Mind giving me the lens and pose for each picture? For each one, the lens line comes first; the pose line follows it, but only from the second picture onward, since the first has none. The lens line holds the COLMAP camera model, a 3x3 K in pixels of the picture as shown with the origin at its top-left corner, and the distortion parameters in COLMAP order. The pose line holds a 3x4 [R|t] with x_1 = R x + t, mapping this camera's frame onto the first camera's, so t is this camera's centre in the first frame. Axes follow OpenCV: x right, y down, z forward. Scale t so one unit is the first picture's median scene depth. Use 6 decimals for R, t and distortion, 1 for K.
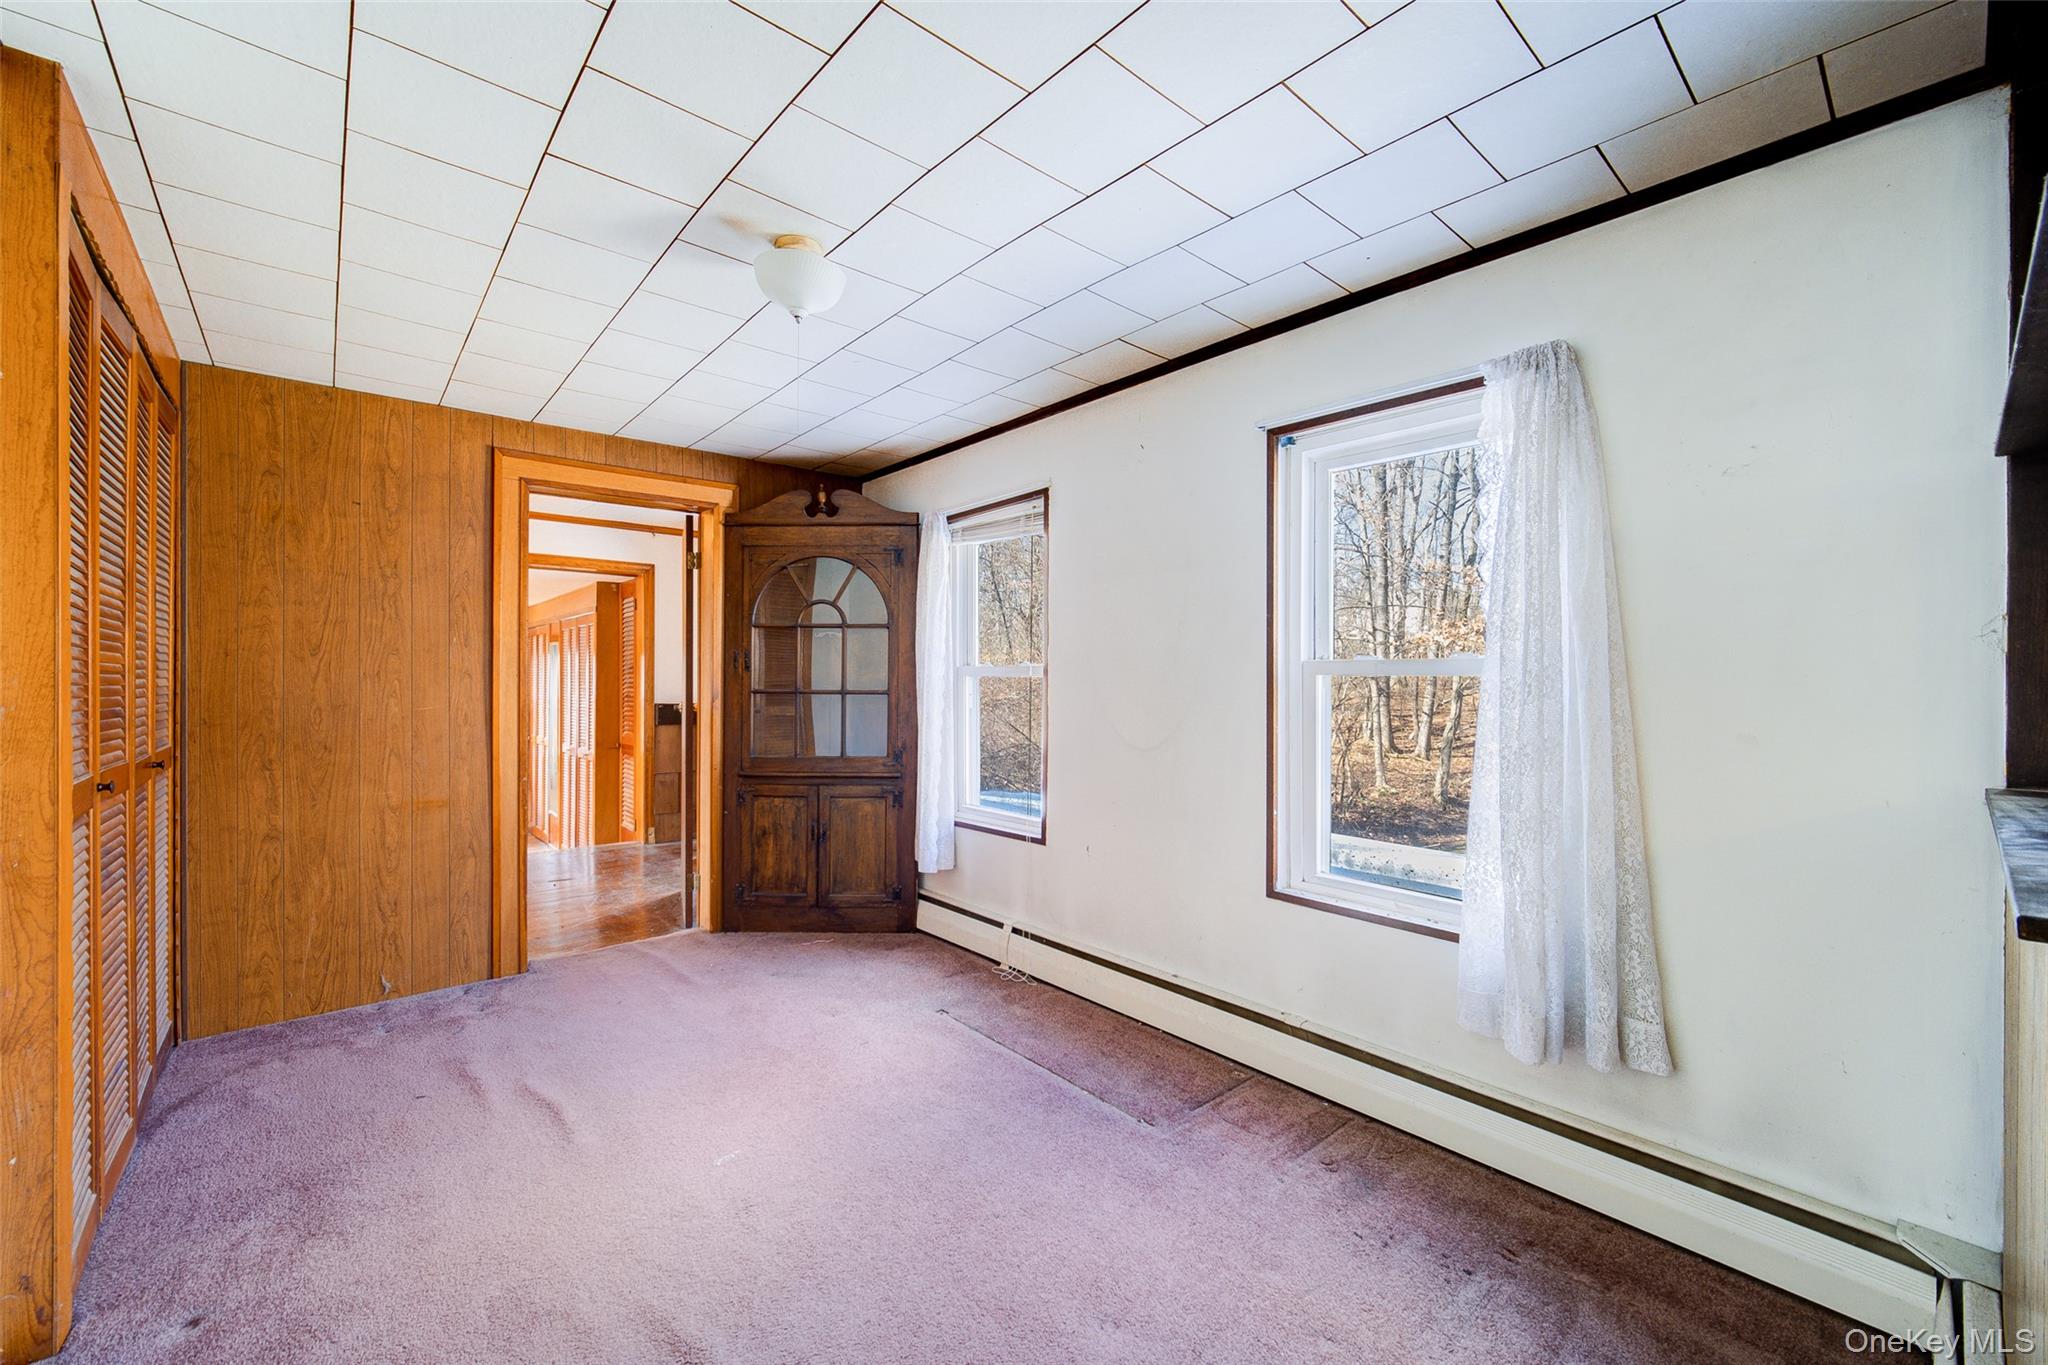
lens RADIAL K [[815.3, 0, 1023.3], [0, 815.3, 673.7], [0, 0, 1]] dist [-0.008106, 0.000288]
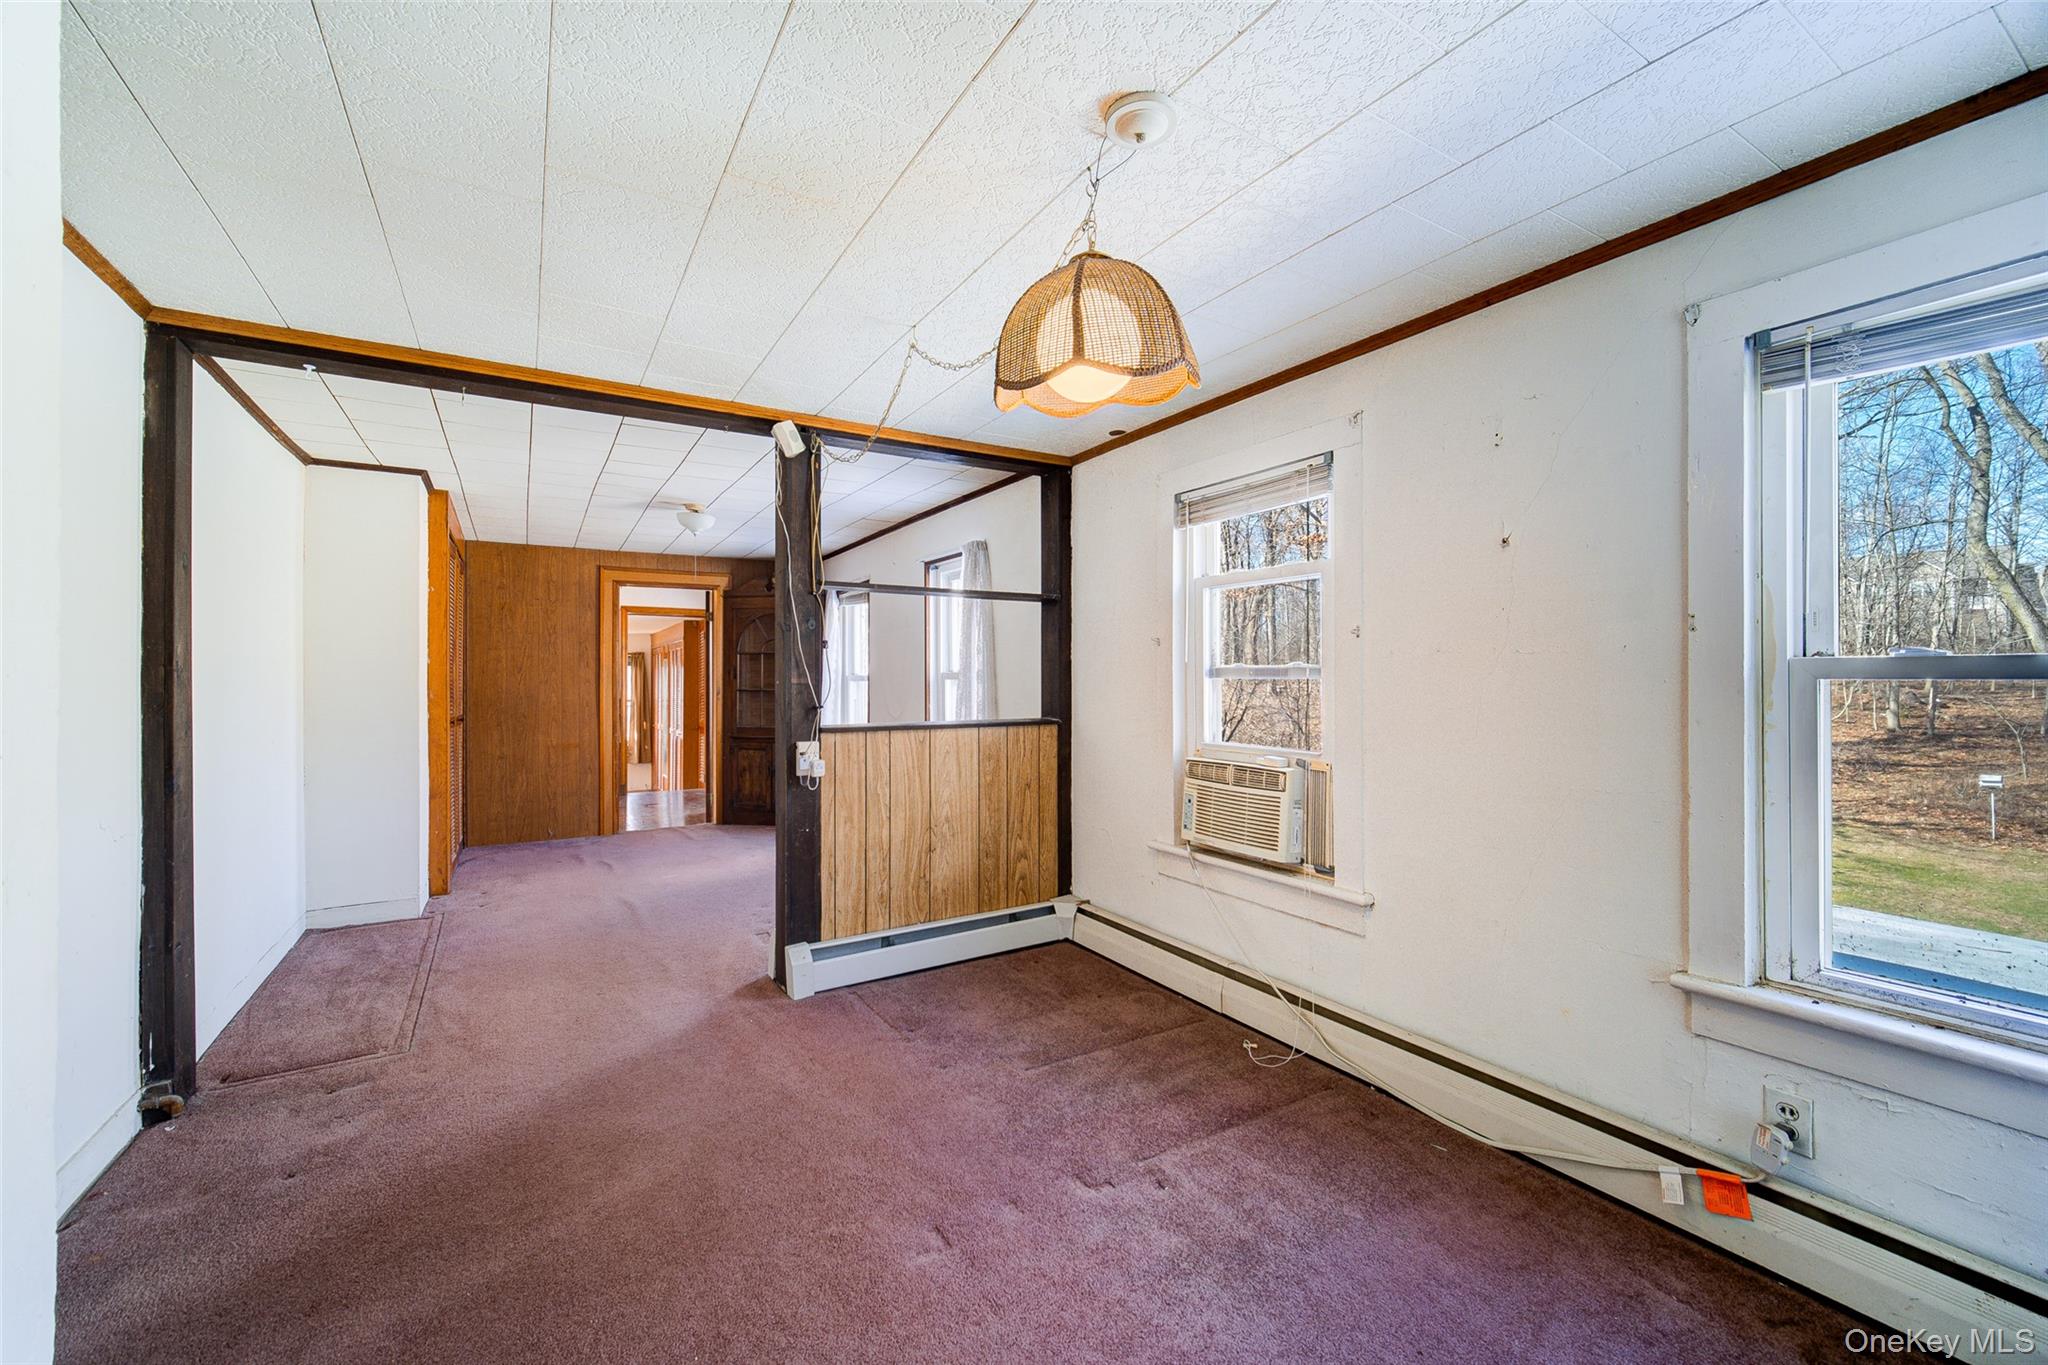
lens RADIAL K [[815.3, 0, 1023.6], [0, 815.3, 679.5], [0, 0, 1]] dist [-0.008106, 0.000288]
pose [[0.987151, -0.003139, -0.159760, 0.686614], [0.002760, 0.999993, -0.002597, 0.005168], [0.159767, 0.002123, 0.987152, -0.794368]]
